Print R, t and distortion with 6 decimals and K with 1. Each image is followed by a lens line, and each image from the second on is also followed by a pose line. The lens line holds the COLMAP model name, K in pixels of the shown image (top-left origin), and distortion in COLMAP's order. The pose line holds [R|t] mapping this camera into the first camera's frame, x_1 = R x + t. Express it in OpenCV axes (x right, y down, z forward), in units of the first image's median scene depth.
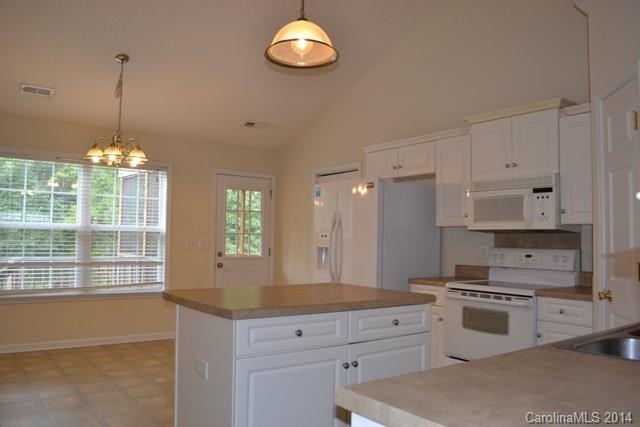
lens RADIAL K [[515.0, 0, 320.8], [0, 515.0, 216.0], [0, 0, 1]] dist [-0.069296, 0.000007]
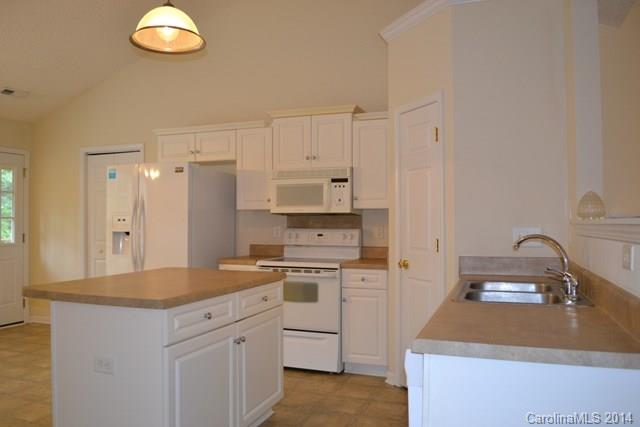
lens RADIAL K [[515.0, 0, 318.7], [0, 515.0, 214.1], [0, 0, 1]] dist [-0.069296, 0.000007]
pose [[0.840989, -0.009770, 0.540964, -0.245005], [-0.011413, 0.999294, 0.035790, -0.012974], [-0.540932, -0.036273, 0.840284, -0.001889]]
